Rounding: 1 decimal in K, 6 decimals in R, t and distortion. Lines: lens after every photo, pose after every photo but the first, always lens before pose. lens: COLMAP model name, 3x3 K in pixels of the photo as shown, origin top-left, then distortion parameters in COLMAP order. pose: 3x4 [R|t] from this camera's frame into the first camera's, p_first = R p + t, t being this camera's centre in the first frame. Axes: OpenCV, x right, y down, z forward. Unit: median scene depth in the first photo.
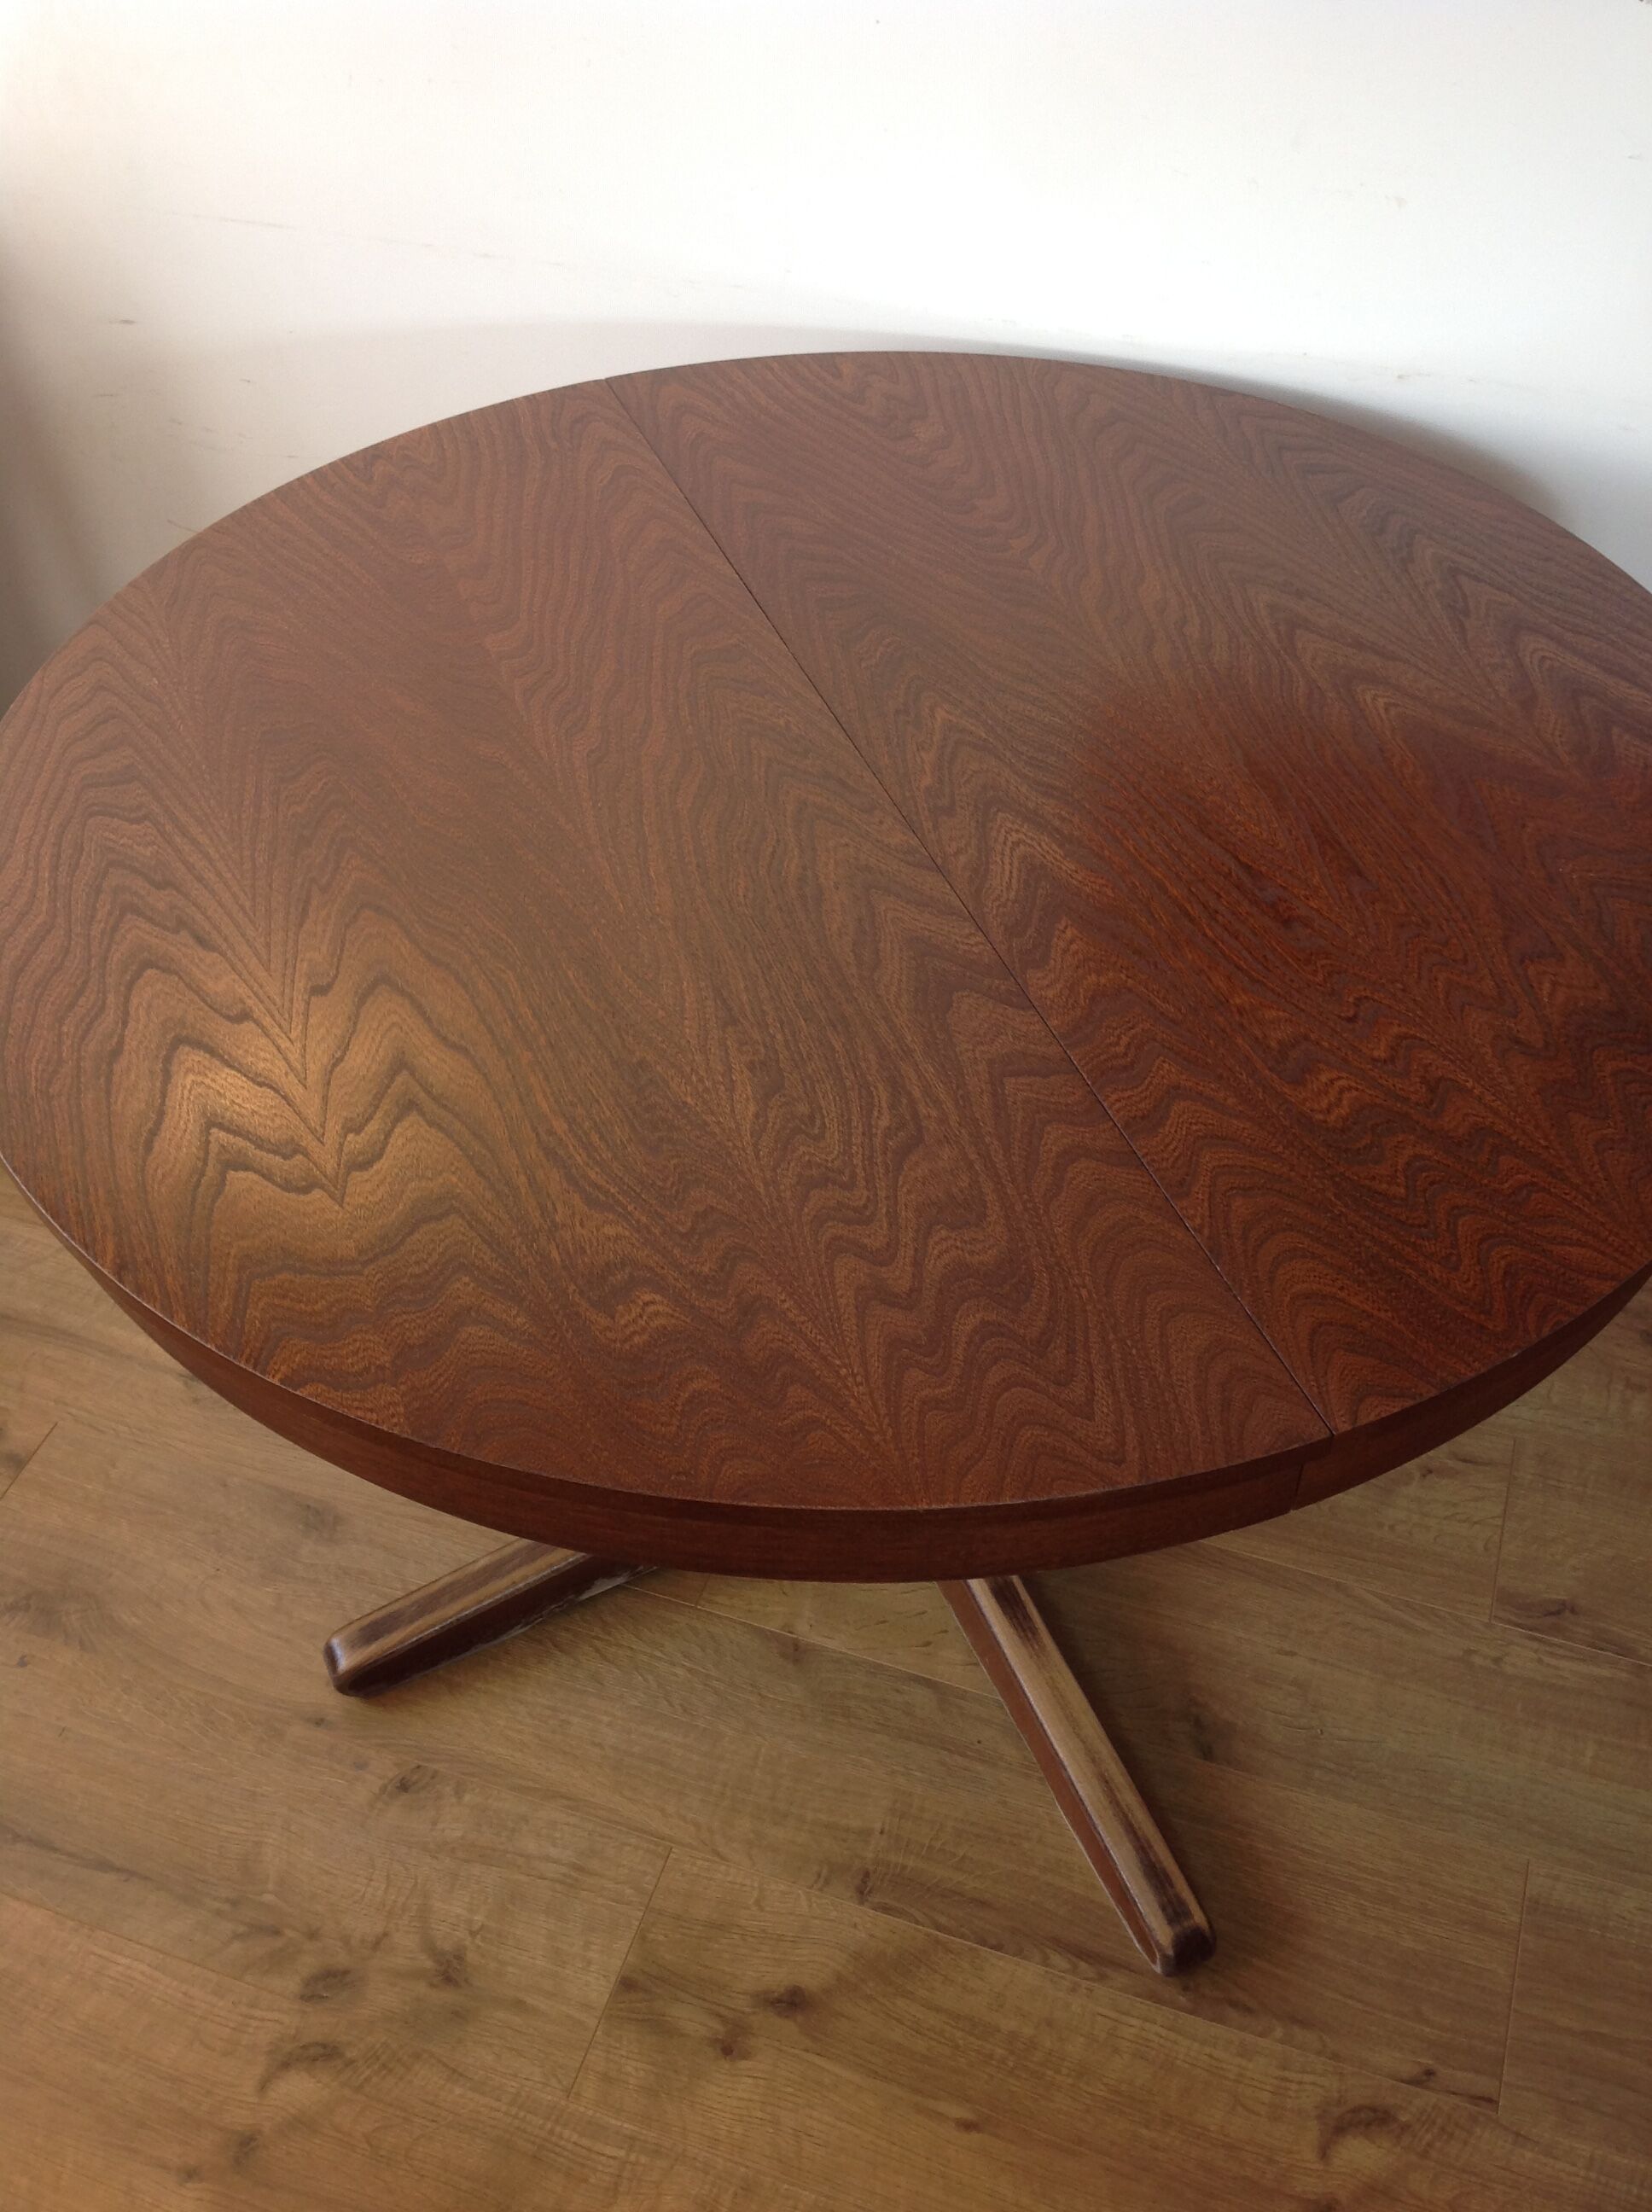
lens RADIAL K [[2110.0, 0, 826.0], [0, 2110.0, 1106.0], [0, 0, 1]] dist [0.217044, -0.552154]
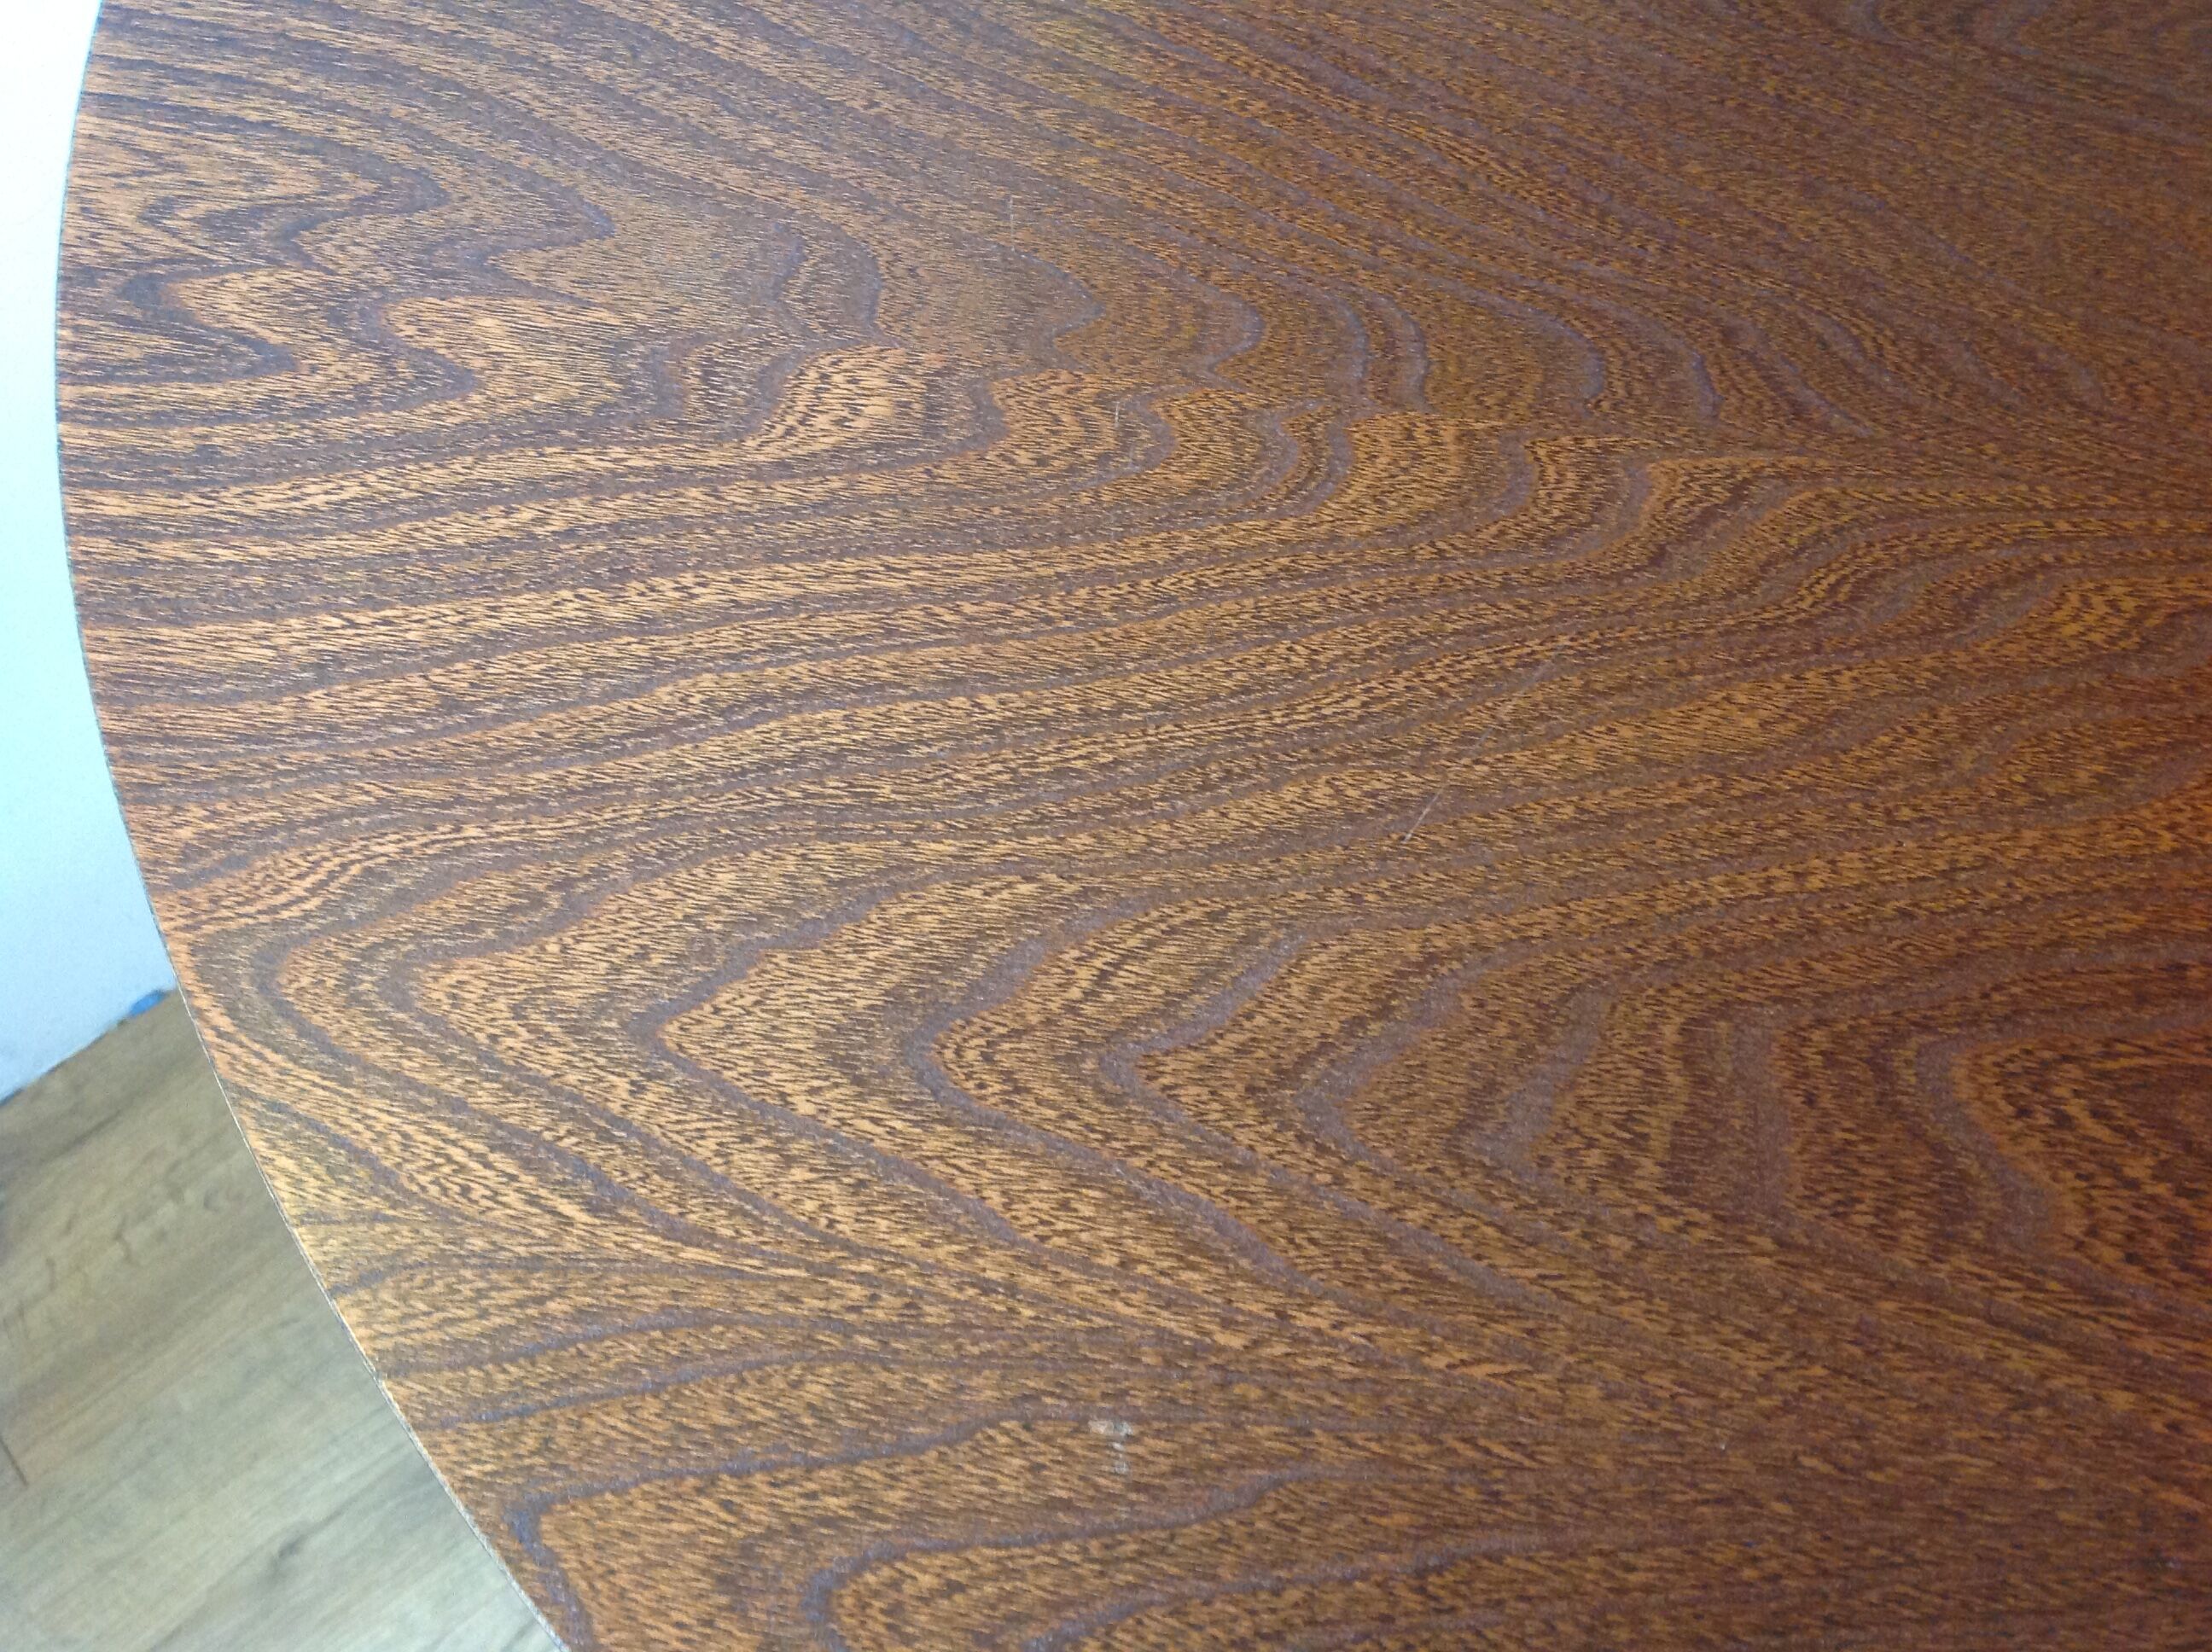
lens RADIAL K [[2110.0, 0, 1106.0], [0, 2110.0, 826.0], [0, 0, 1]] dist [0.217044, -0.552154]
pose [[0.508816, -0.752507, 0.418138, -0.343990], [0.605467, 0.658093, 0.447576, -0.333534], [-0.611978, 0.025435, 0.790466, 0.768258]]
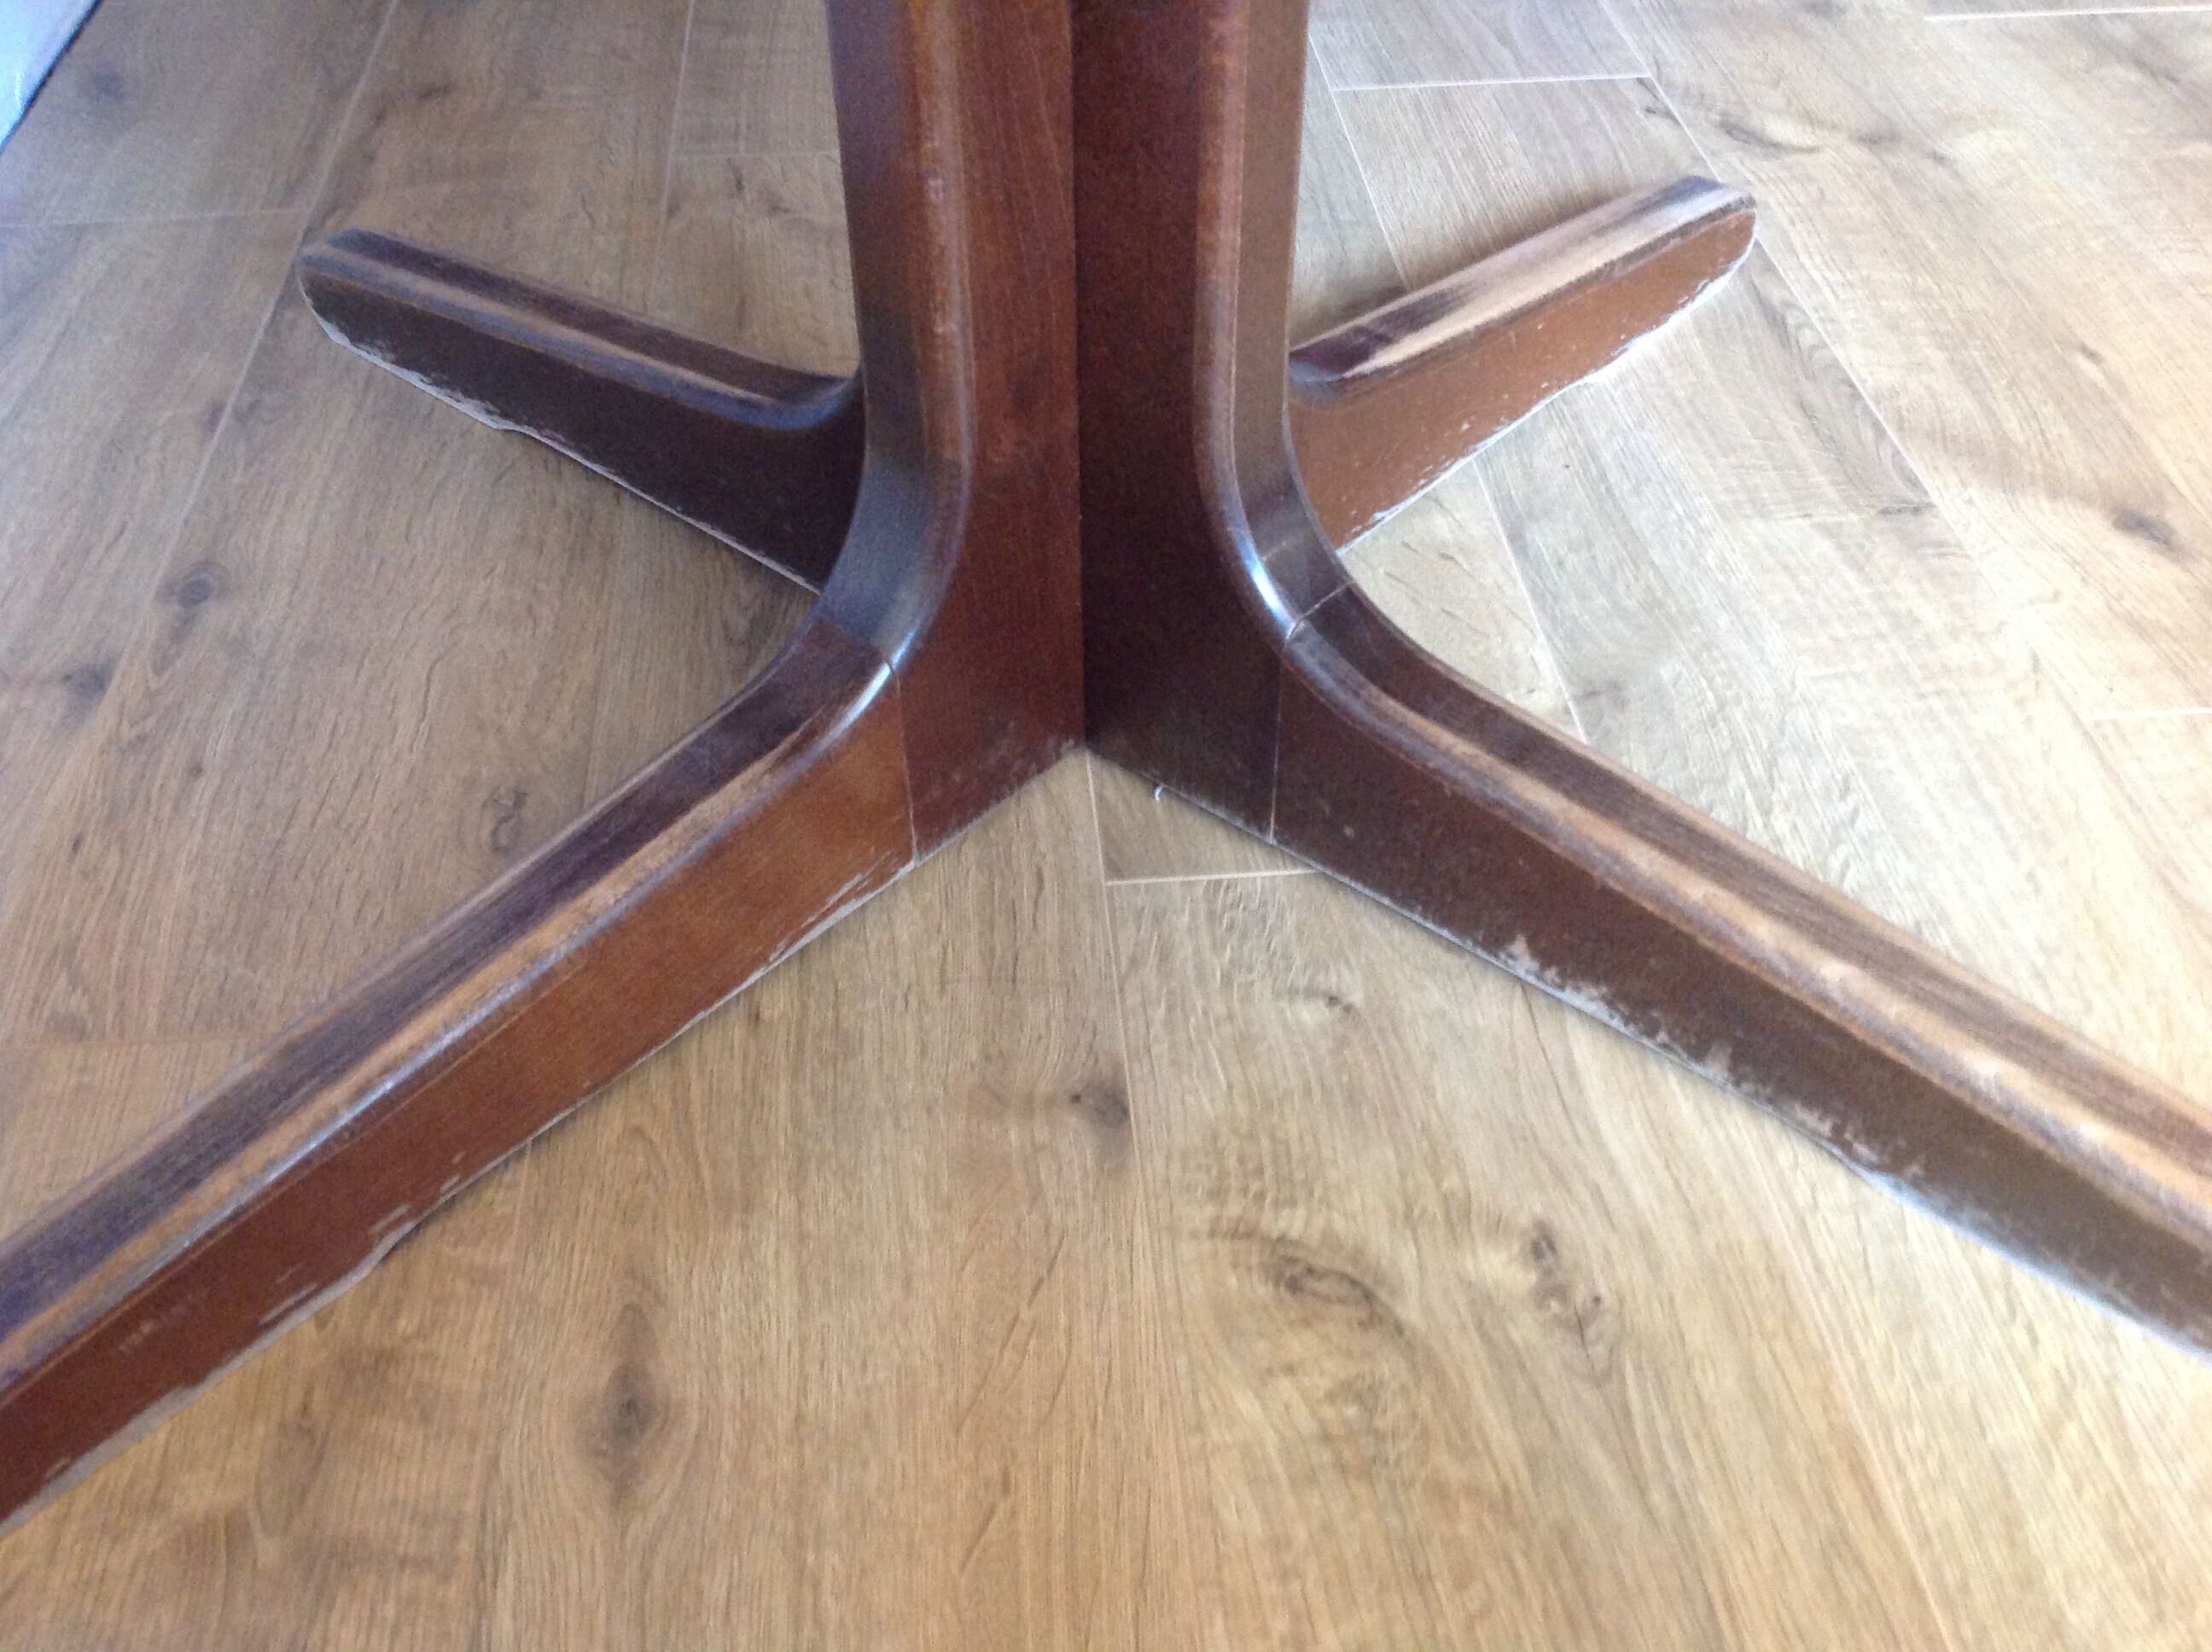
lens RADIAL K [[2110.0, 0, 1106.0], [0, 2110.0, 826.0], [0, 0, 1]] dist [0.217044, -0.552154]
pose [[-0.411730, -0.597068, 0.688468, -0.378243], [0.652711, 0.334003, 0.680007, -0.166114], [-0.635961, 0.729351, 0.252193, 1.133759]]
